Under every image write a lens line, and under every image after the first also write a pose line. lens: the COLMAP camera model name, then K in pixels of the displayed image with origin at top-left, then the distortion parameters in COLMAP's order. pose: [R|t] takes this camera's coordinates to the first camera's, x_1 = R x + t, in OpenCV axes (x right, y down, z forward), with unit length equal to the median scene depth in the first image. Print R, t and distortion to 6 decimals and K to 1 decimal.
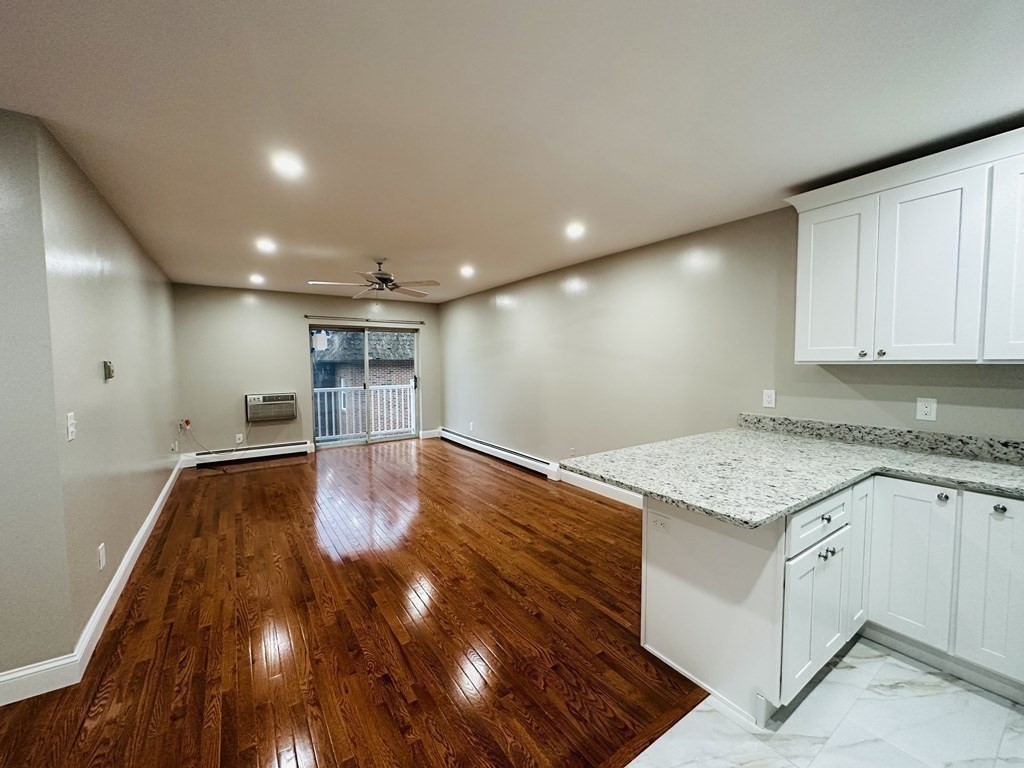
lens RADIAL K [[407.3, 0, 512.1], [0, 407.3, 383.6], [0, 0, 1]] dist [-0.007611, 0.001580]
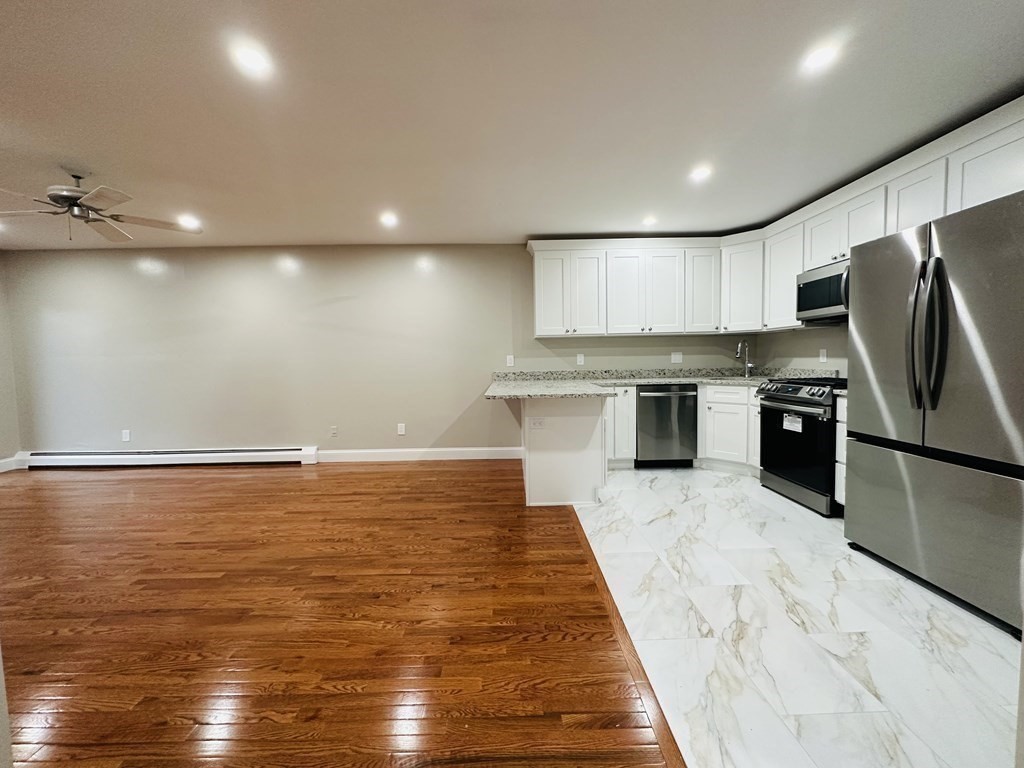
lens RADIAL K [[407.3, 0, 511.5], [0, 407.3, 383.5], [0, 0, 1]] dist [-0.007611, 0.001580]
pose [[0.553552, -0.053978, 0.831064, -0.563198], [0.061214, 0.997835, 0.024037, 0.070142], [-0.830562, 0.037567, 0.555657, 0.082271]]
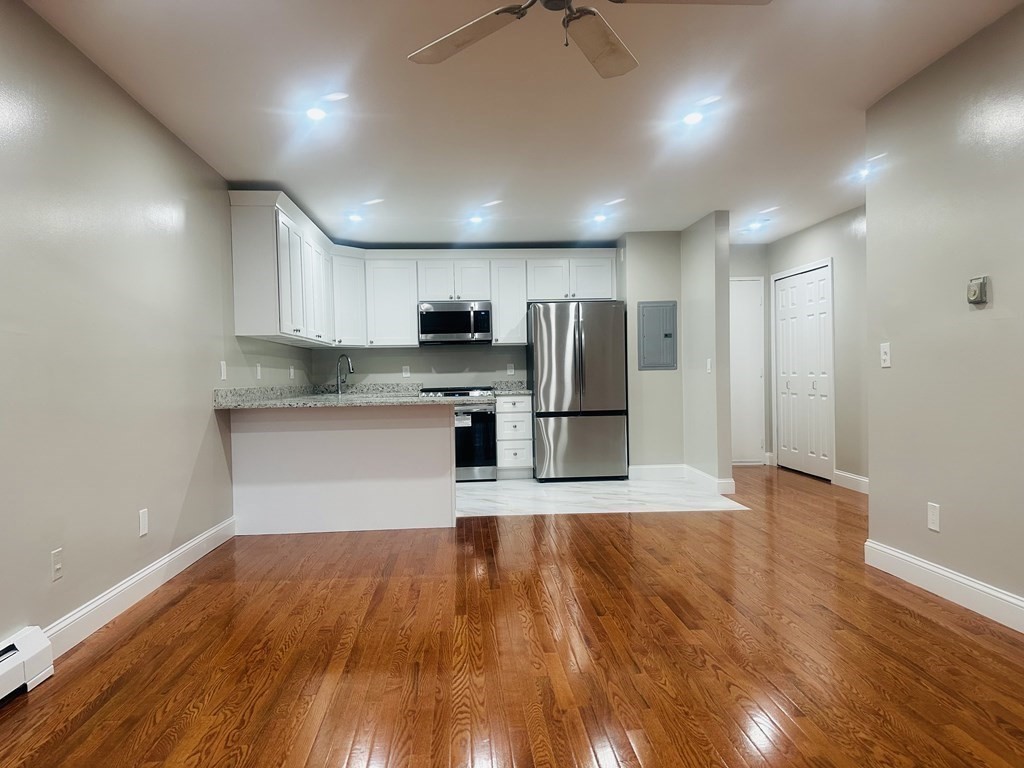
lens RADIAL K [[714.4, 0, 504.7], [0, 714.4, 392.9], [0, 0, 1]] dist [0.059632, -0.054112]
pose [[-0.858895, 0.012273, 0.512005, -0.626648], [0.054493, 0.996228, 0.067534, 0.008639], [-0.509245, 0.085905, -0.856323, 1.684222]]
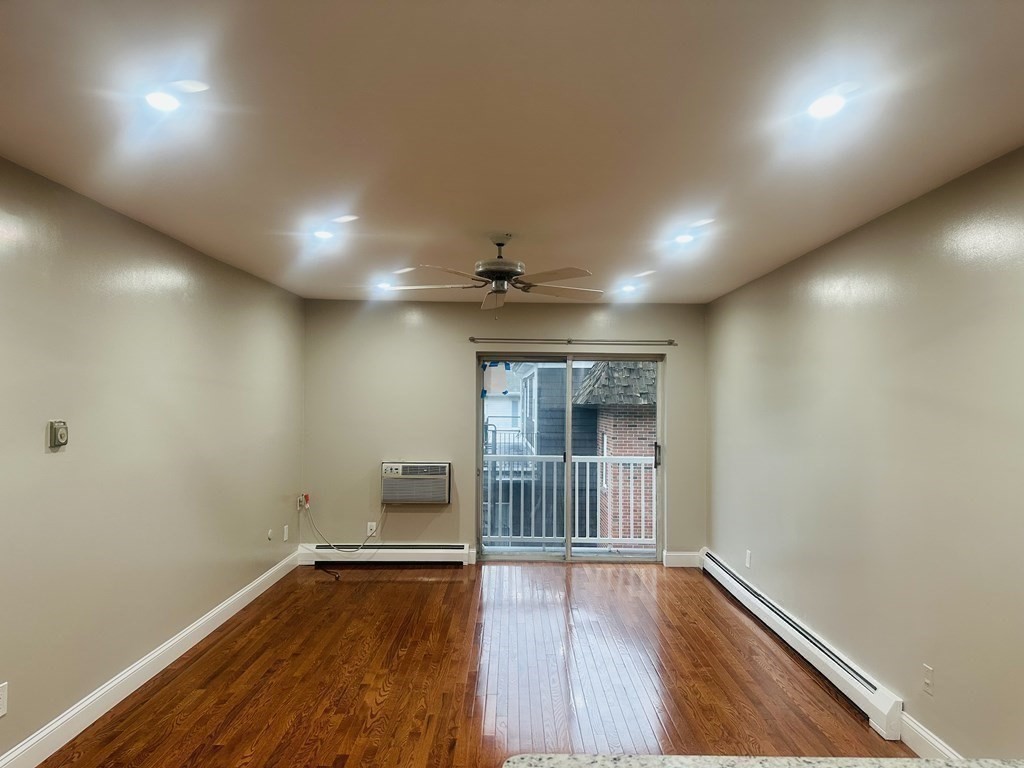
lens RADIAL K [[714.4, 0, 509.5], [0, 714.4, 381.6], [0, 0, 1]] dist [0.059632, -0.054112]
pose [[0.823379, -0.000730, -0.567492, 0.267559], [-0.046659, 0.996526, -0.068981, -0.051034], [0.565571, 0.083276, 0.820484, 0.256049]]
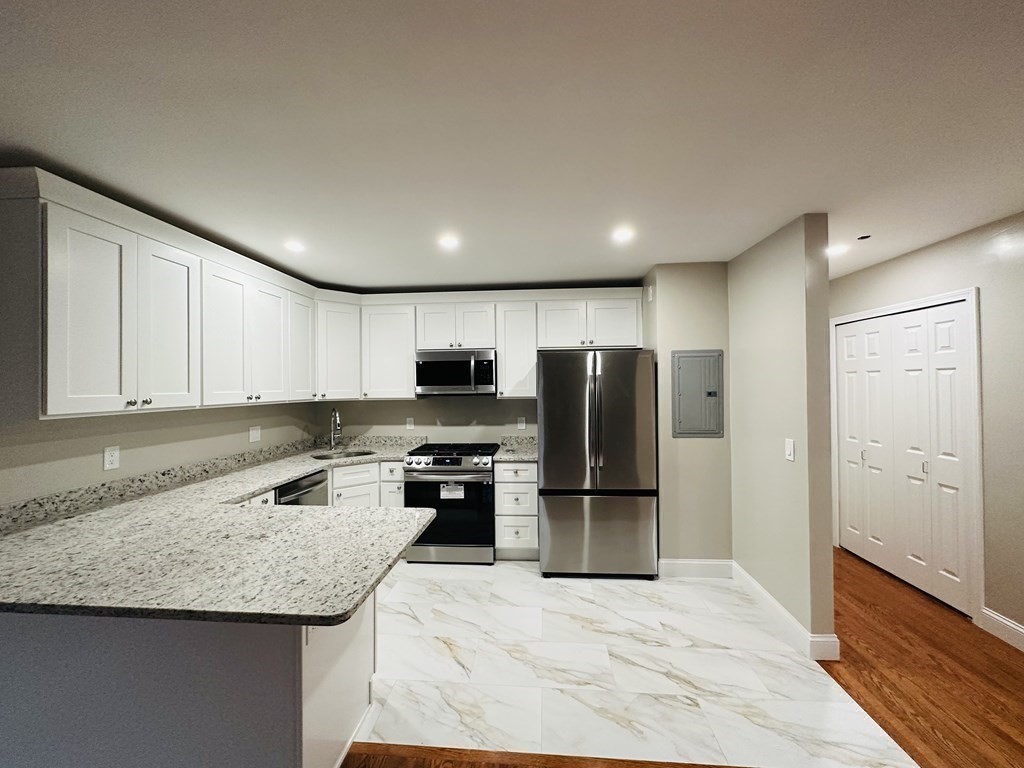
lens RADIAL K [[407.3, 0, 511.8], [0, 407.3, 385.2], [0, 0, 1]] dist [-0.007611, 0.001580]
pose [[-0.781355, 0.016155, 0.623878, -0.216794], [0.049154, 0.998152, 0.035715, -0.061743], [-0.622148, 0.058572, -0.780705, 0.704926]]
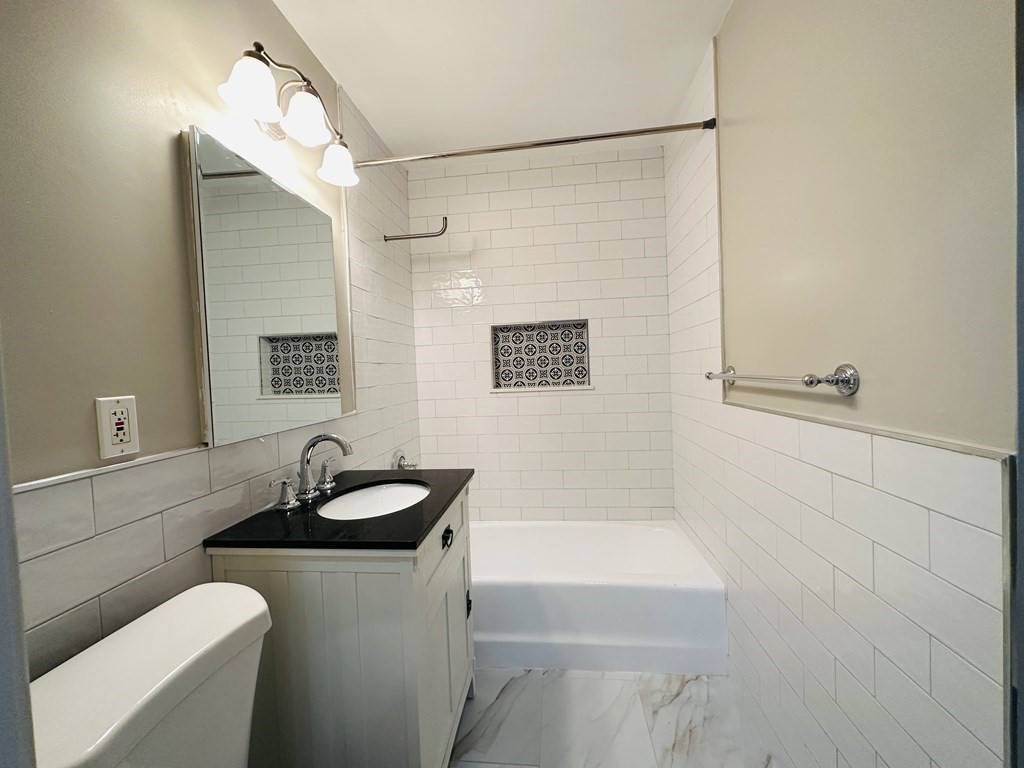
lens RADIAL K [[407.3, 0, 512.4], [0, 407.3, 382.1], [0, 0, 1]] dist [-0.007611, 0.001580]
pose [[-0.642227, 0.057298, -0.764370, 0.605161], [0.001879, 0.997317, 0.073182, 0.008435], [0.766512, 0.045564, -0.640611, 0.492610]]
